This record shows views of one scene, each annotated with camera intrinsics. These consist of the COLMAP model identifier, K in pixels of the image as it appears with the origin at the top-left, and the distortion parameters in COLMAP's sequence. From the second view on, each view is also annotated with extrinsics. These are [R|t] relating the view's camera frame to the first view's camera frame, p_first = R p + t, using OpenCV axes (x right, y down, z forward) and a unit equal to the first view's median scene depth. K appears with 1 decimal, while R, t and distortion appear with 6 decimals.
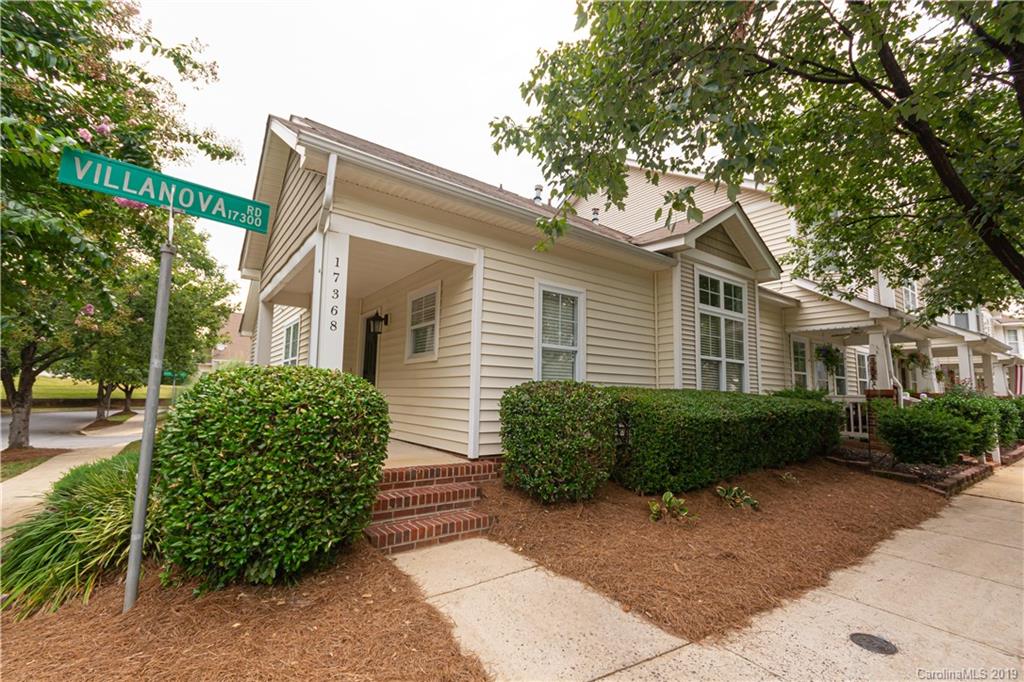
lens RADIAL K [[446.6, 0, 512.0], [0, 446.6, 341.0], [0, 0, 1]] dist [-0.000445, -0.000001]
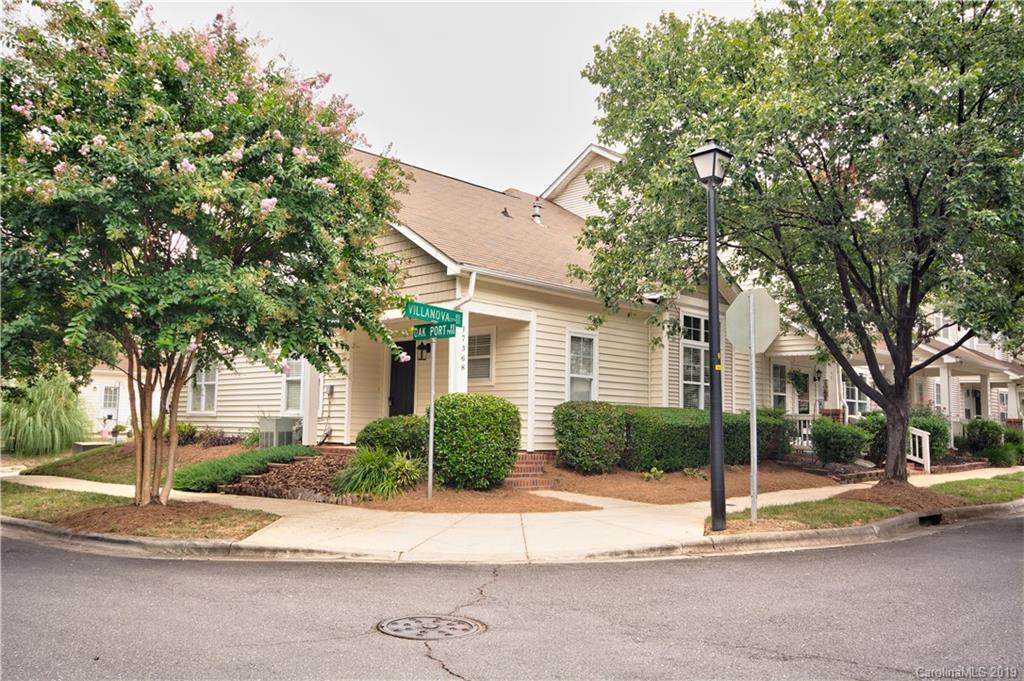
lens RADIAL K [[836.6, 0, 512.0], [0, 836.6, 340.5], [0, 0, 1]] dist [0.004645, 0.014416]
pose [[0.988754, 0.016222, 0.148670, -0.490364], [-0.019394, 0.999614, 0.019909, -0.143543], [-0.148290, -0.022569, 0.988686, -1.514432]]
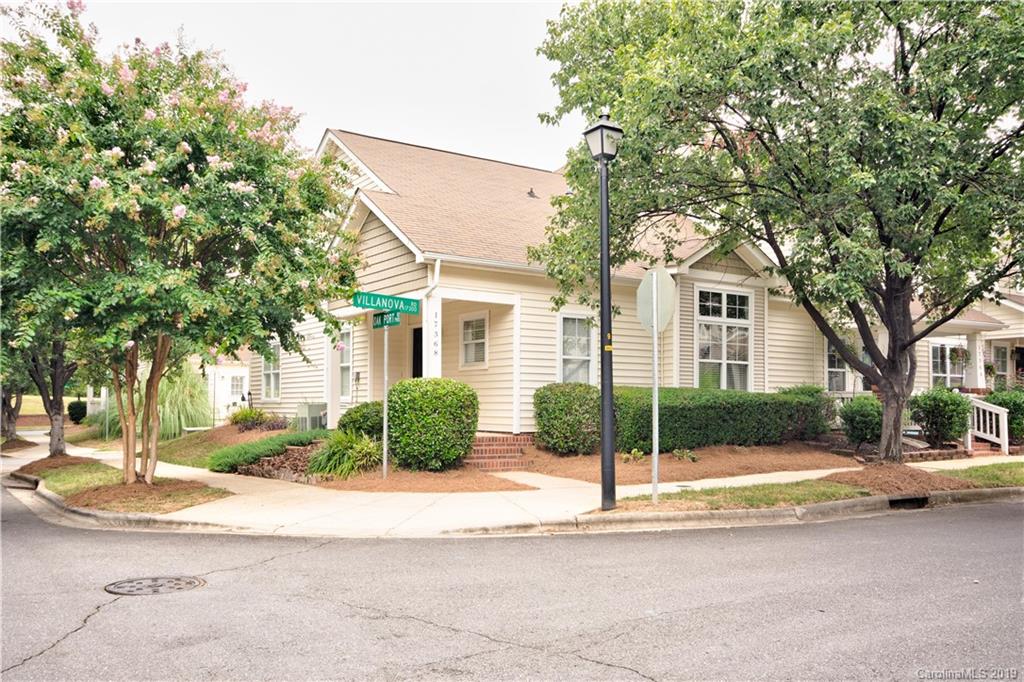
lens RADIAL K [[865.1, 0, 509.0], [0, 865.1, 367.7], [0, 0, 1]] dist [0.005680, 0.005134]
pose [[0.998201, -0.015515, -0.057907, 0.053350], [0.019865, 0.996962, 0.075311, -0.158463], [0.056563, -0.076326, 0.995477, -1.643134]]
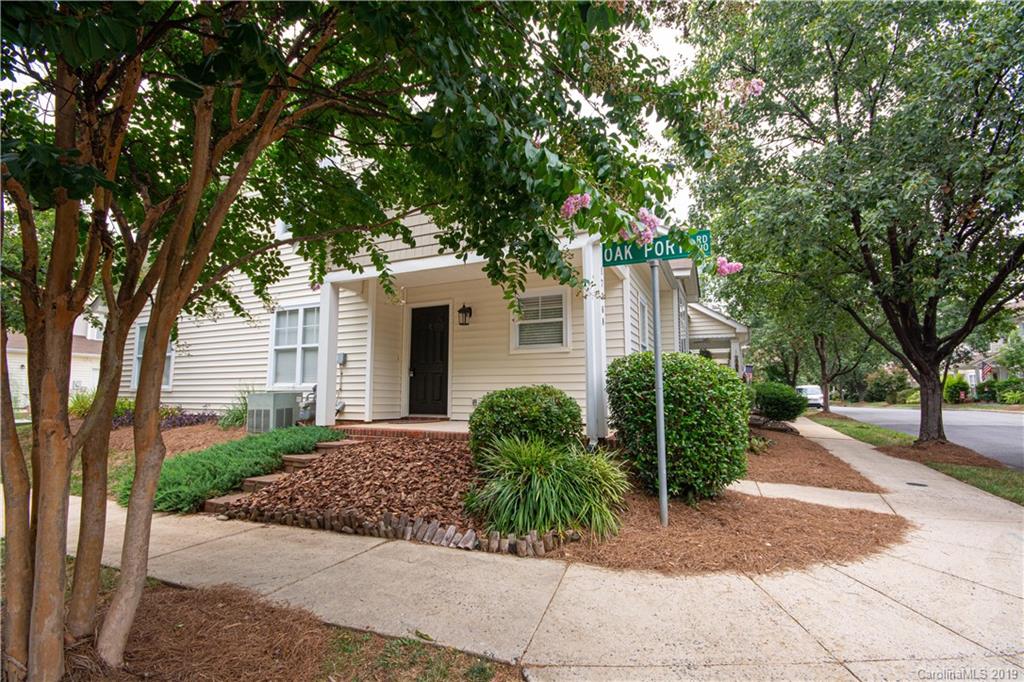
lens RADIAL K [[446.6, 0, 512.0], [0, 446.6, 341.0], [0, 0, 1]] dist [-0.000445, -0.000001]
pose [[0.875903, 0.039884, 0.480836, -0.881825], [-0.043128, 0.999060, -0.004305, 0.027561], [-0.480555, -0.016966, 0.876800, 0.019373]]
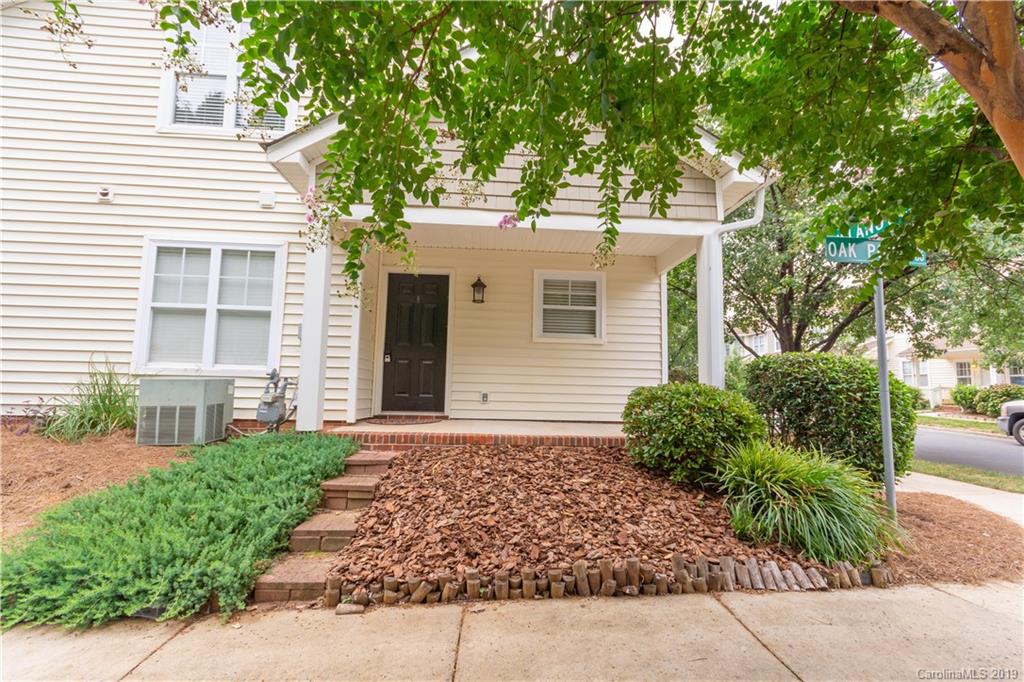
lens RADIAL K [[447.7, 0, 512.0], [0, 447.7, 341.0], [0, 0, 1]] dist [0.012369, 0.000011]
pose [[0.541440, 0.080738, 0.836854, -1.225749], [-0.113814, 0.993254, -0.022190, 0.087392], [-0.833000, -0.083231, 0.546977, 0.575745]]
